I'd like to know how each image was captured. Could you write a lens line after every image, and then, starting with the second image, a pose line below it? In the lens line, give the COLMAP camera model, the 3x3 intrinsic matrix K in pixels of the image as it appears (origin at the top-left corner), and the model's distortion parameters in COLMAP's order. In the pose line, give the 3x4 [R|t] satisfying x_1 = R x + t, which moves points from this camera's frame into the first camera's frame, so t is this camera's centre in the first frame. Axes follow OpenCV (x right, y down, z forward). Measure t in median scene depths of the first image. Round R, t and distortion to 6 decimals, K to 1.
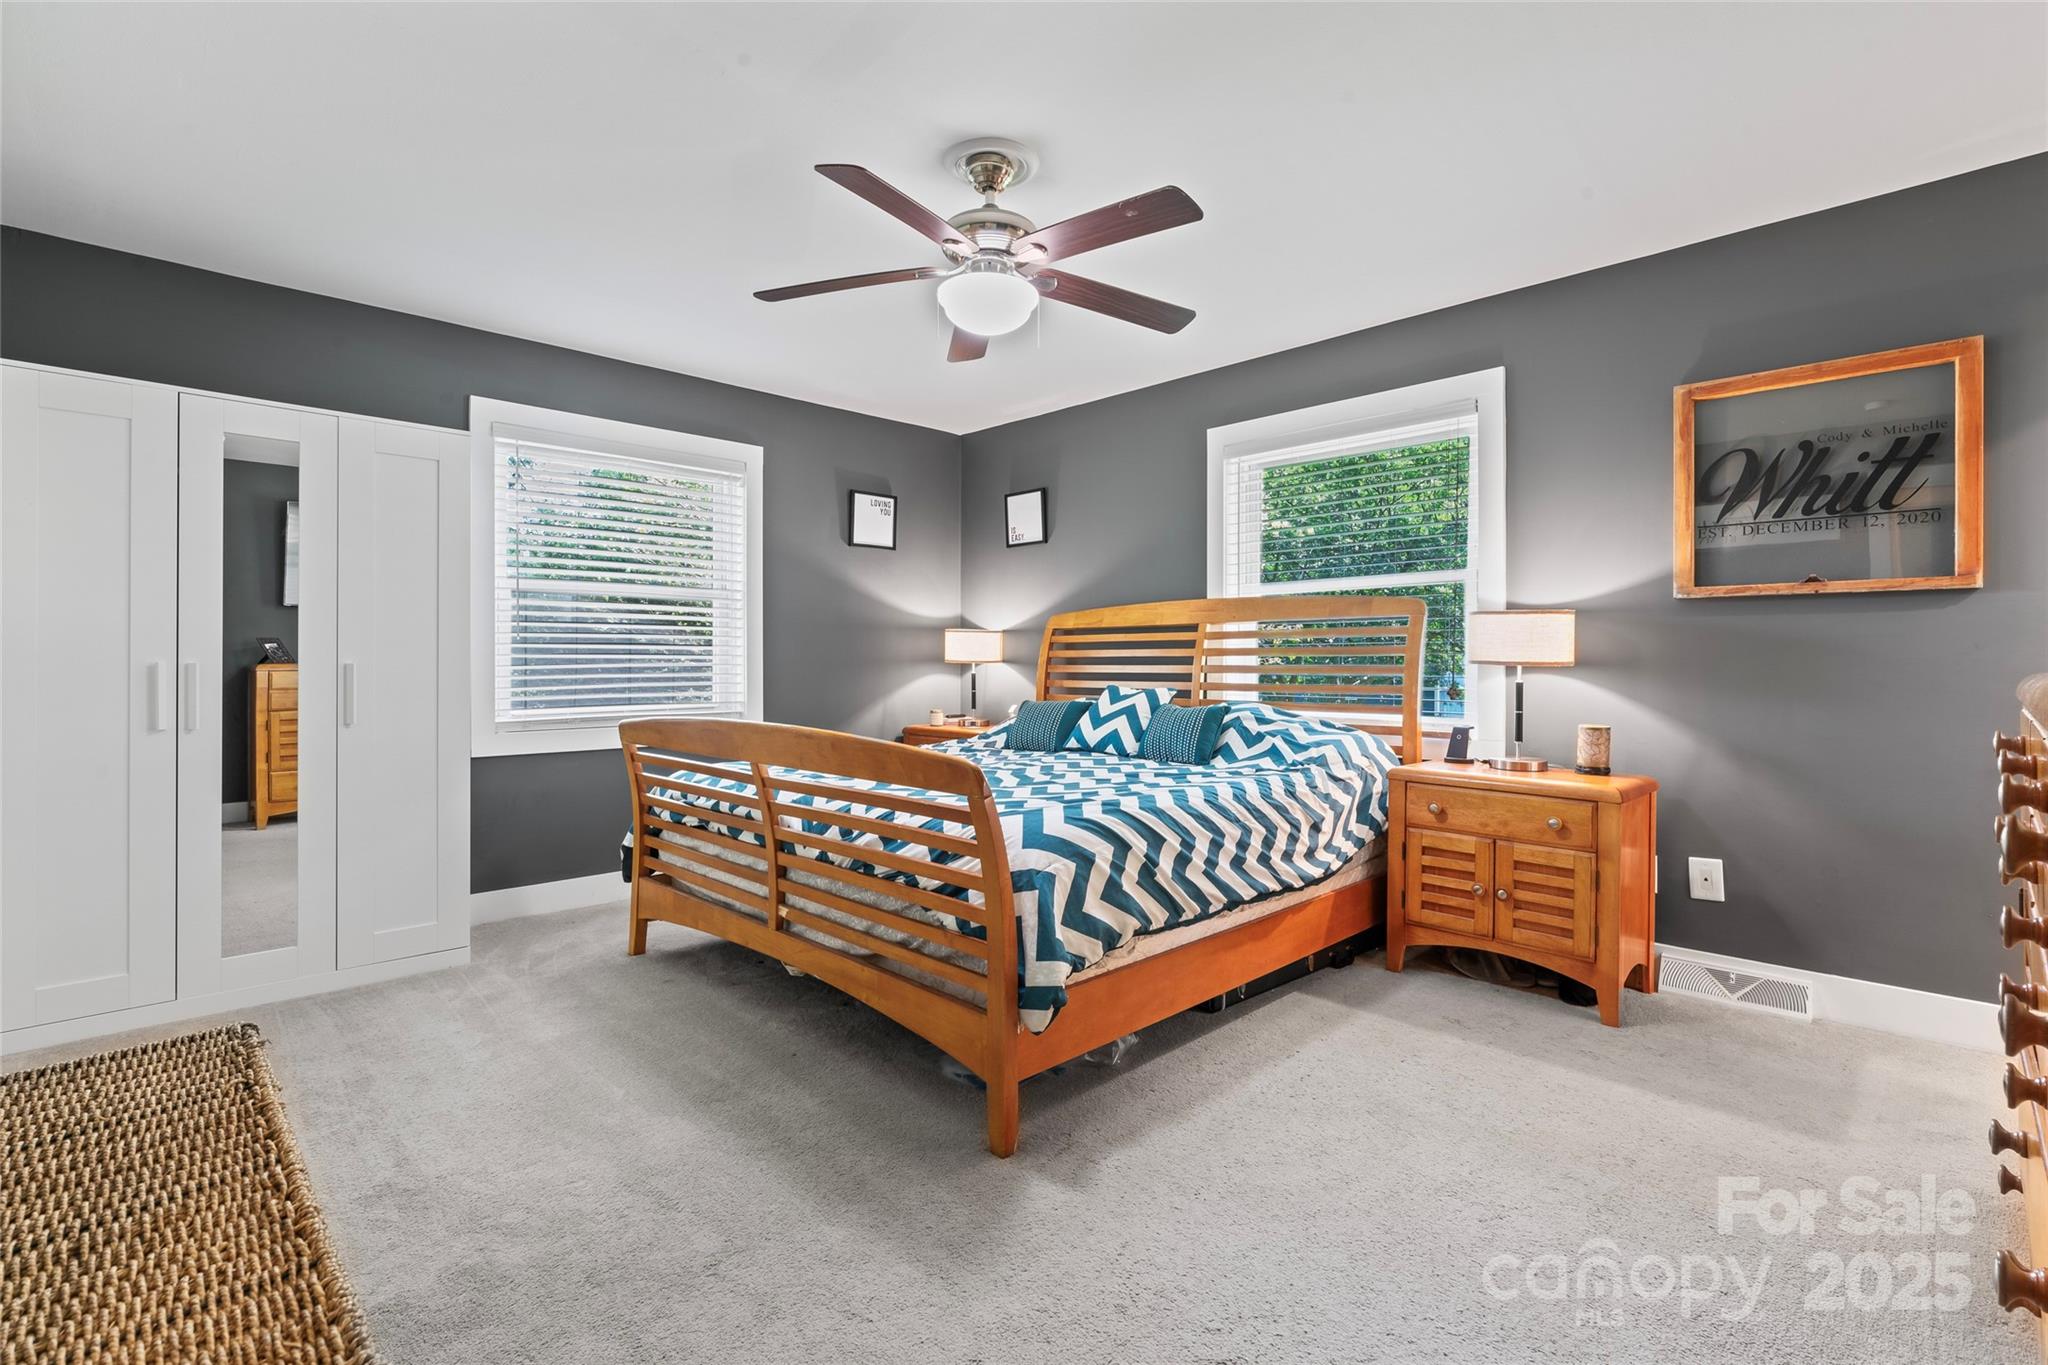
lens RADIAL K [[935.2, 0, 1022.3], [0, 935.2, 661.1], [0, 0, 1]] dist [-0.001449, 0.000978]
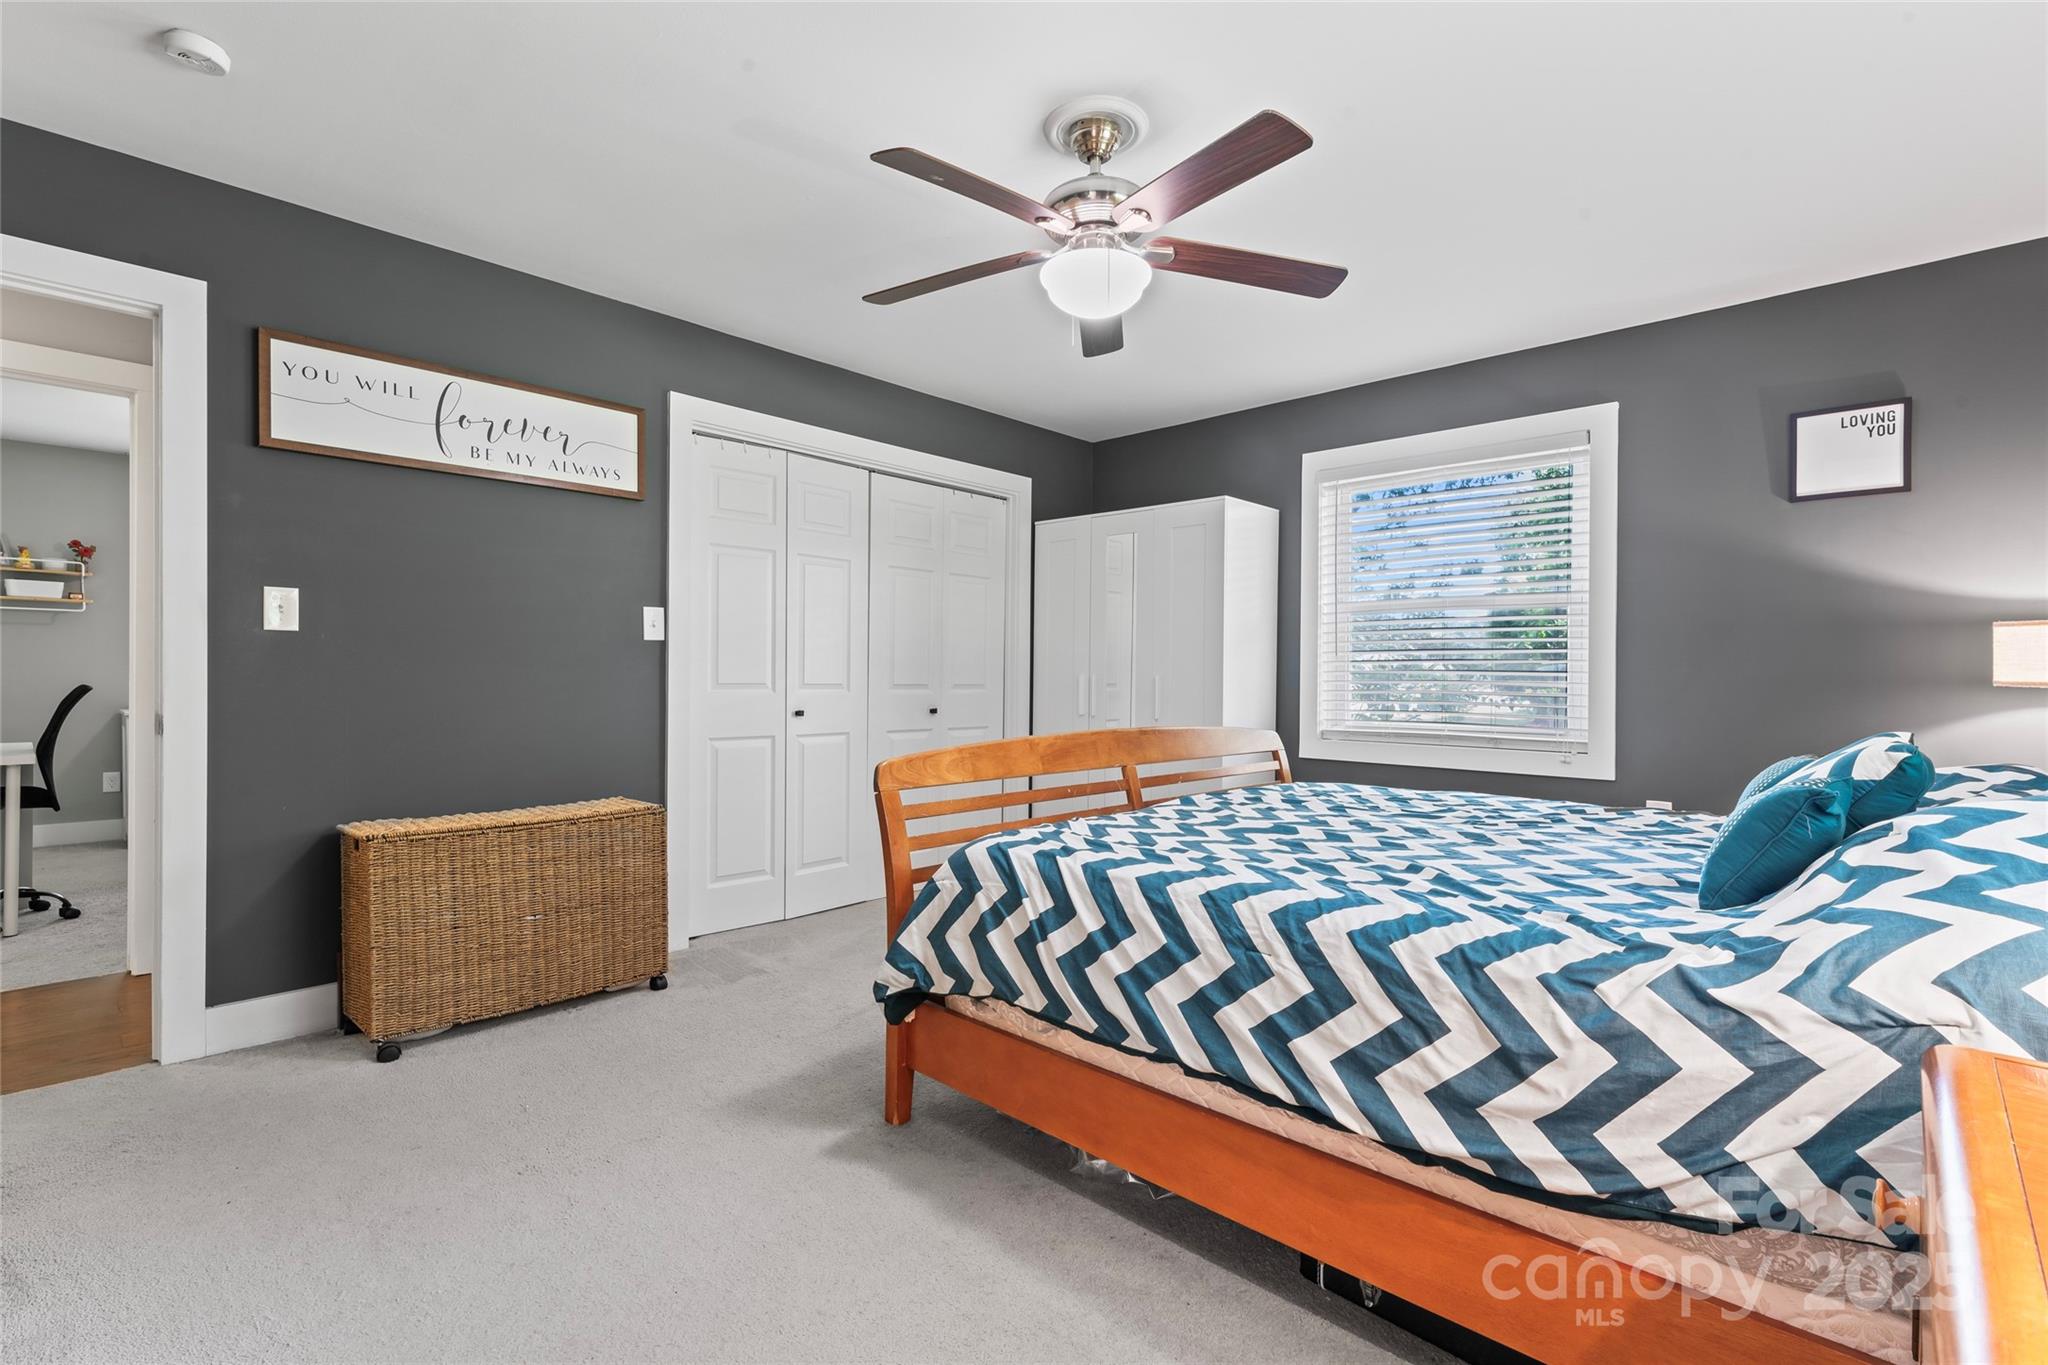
lens RADIAL K [[935.2, 0, 1019.2], [0, 935.2, 688.5], [0, 0, 1]] dist [-0.001449, 0.000978]
pose [[0.025822, 0.012472, -0.999589, 0.849052], [-0.008055, 0.999892, 0.012267, 0.001238], [0.999634, 0.007735, 0.025920, 0.873911]]
